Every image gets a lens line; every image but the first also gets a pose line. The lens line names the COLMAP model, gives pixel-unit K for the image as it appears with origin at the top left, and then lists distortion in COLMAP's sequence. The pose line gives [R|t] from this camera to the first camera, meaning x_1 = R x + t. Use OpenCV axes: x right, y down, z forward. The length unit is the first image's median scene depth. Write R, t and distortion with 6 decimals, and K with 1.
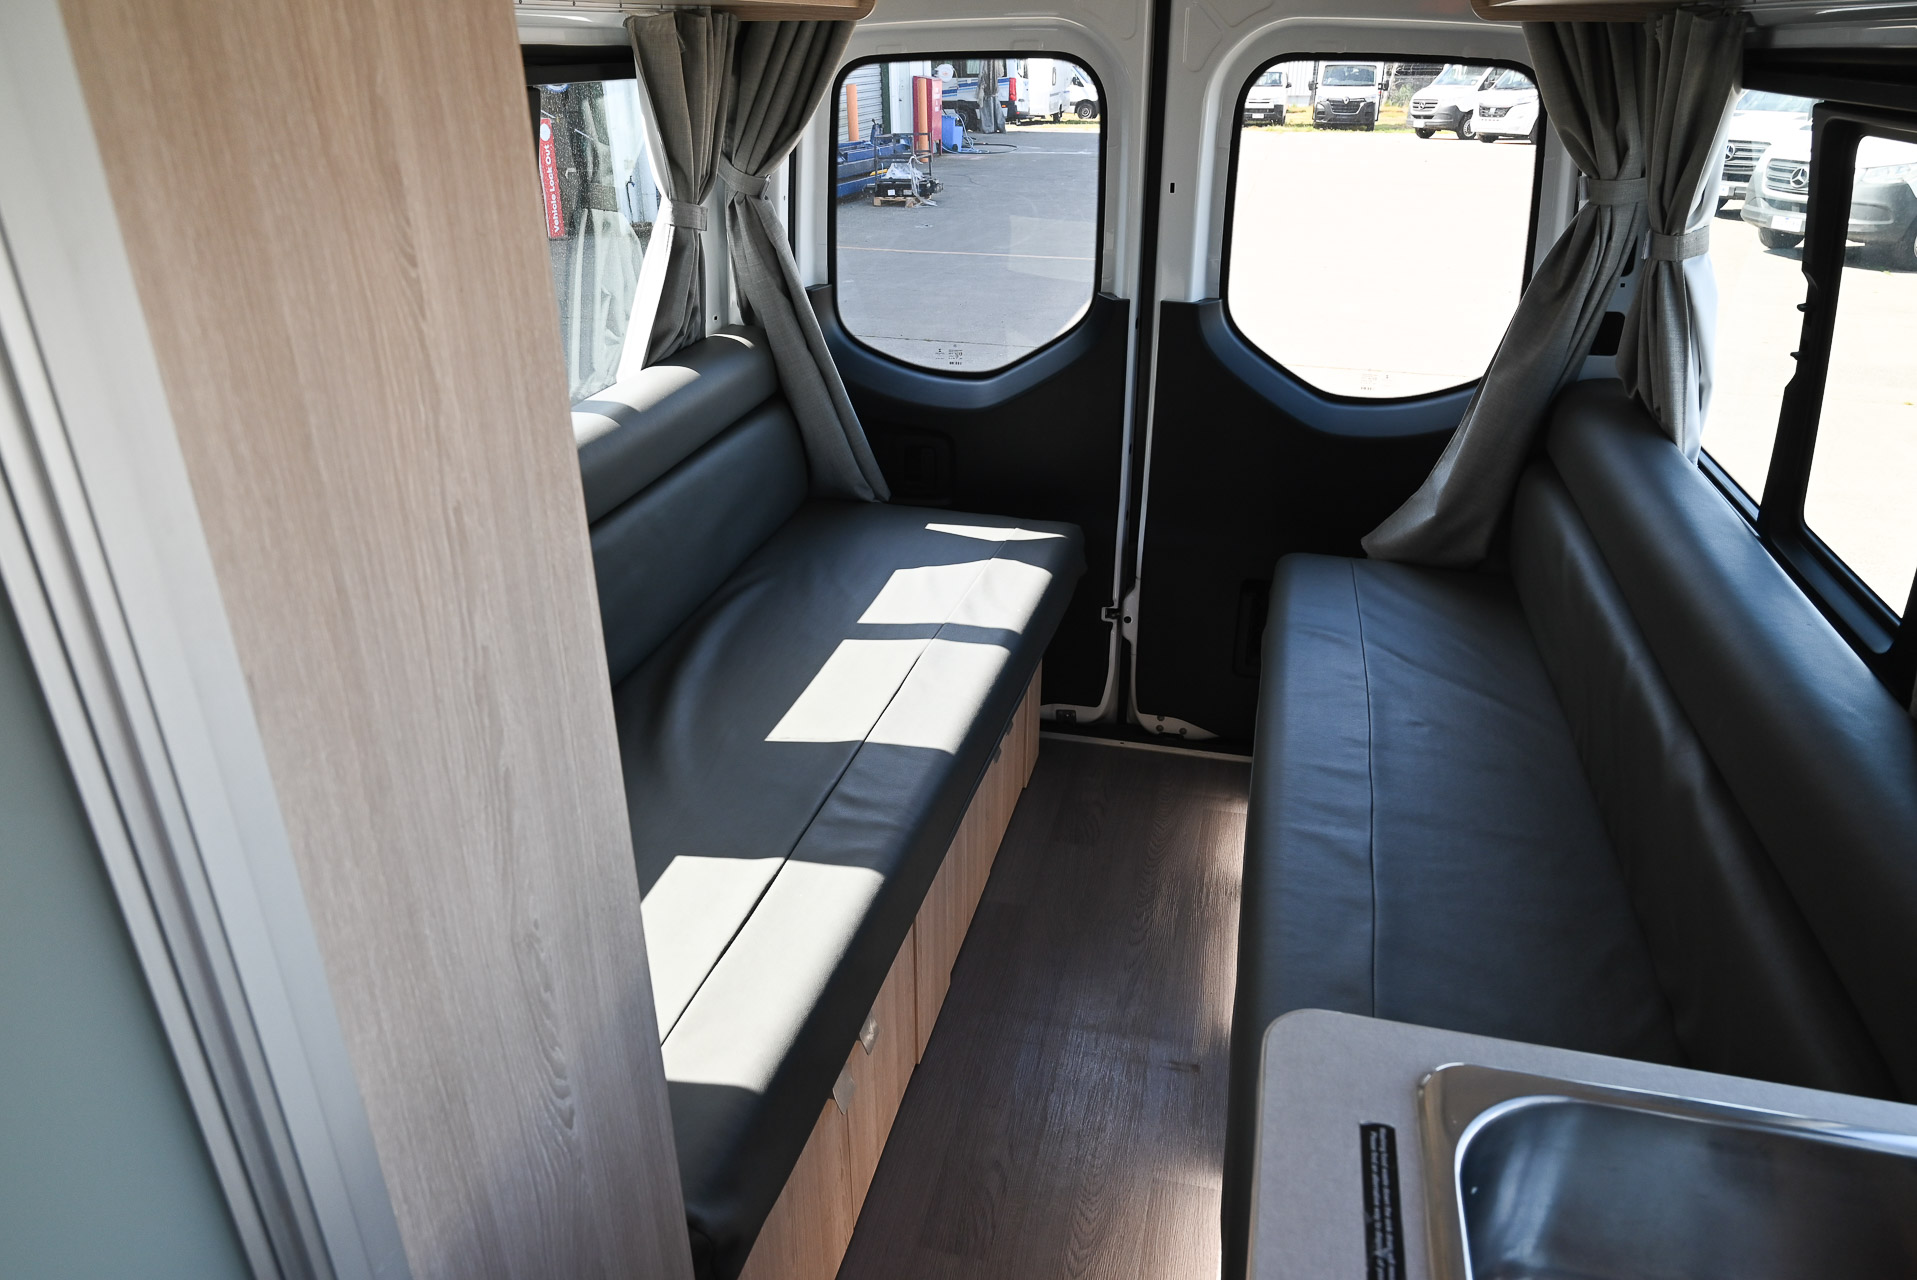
lens RADIAL K [[1297.4, 0, 958.5], [0, 1297.4, 640.0], [0, 0, 1]] dist [0.002283, -0.003713]
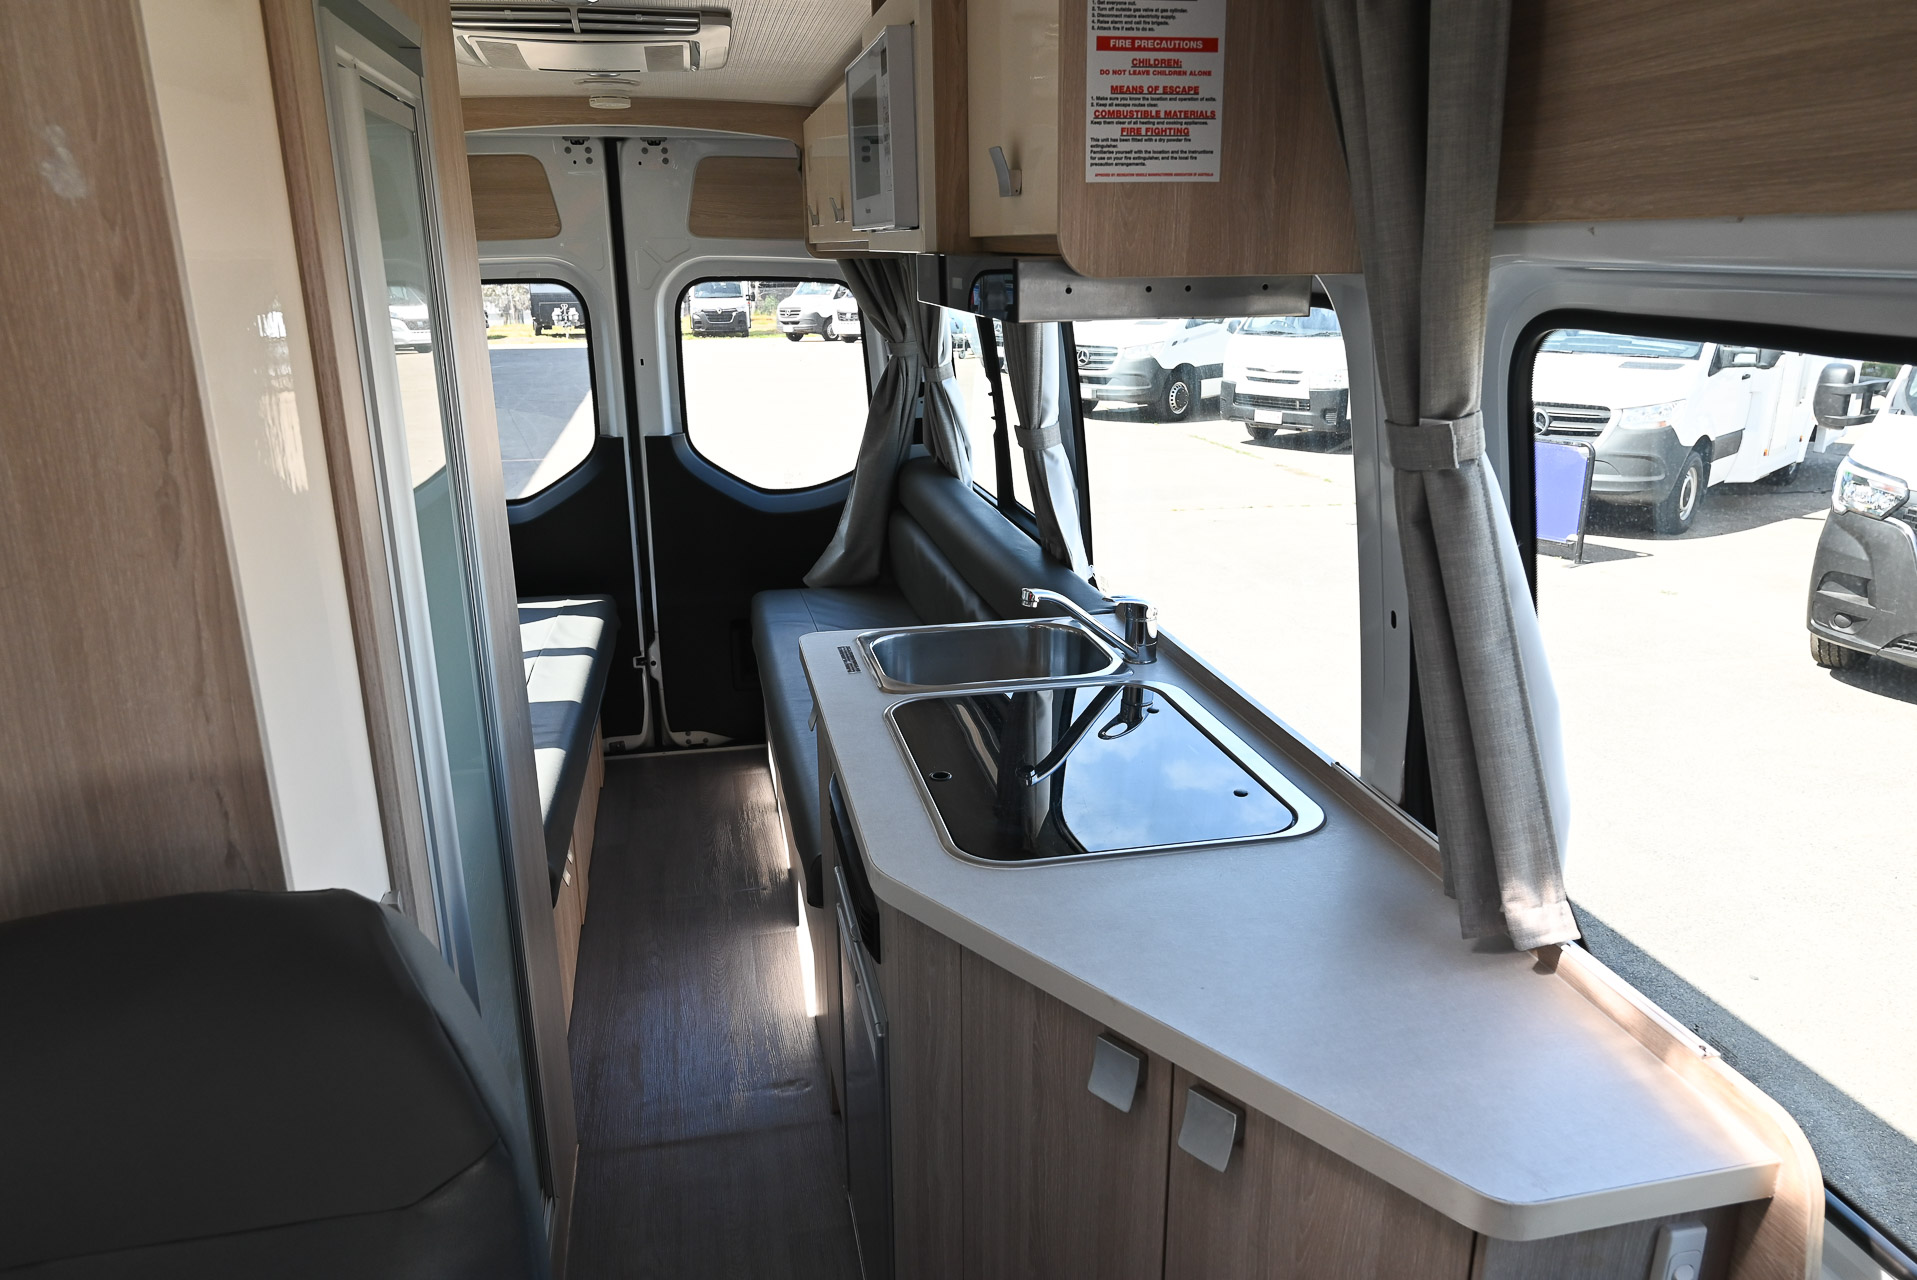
lens RADIAL K [[1297.4, 0, 958.5], [0, 1297.4, 640.0], [0, 0, 1]] dist [0.002283, -0.003713]
pose [[0.901852, -0.132309, 0.411288, -0.158675], [0.191067, 0.975944, -0.105007, 0.186418], [-0.387500, 0.173284, 0.905437, -0.431212]]
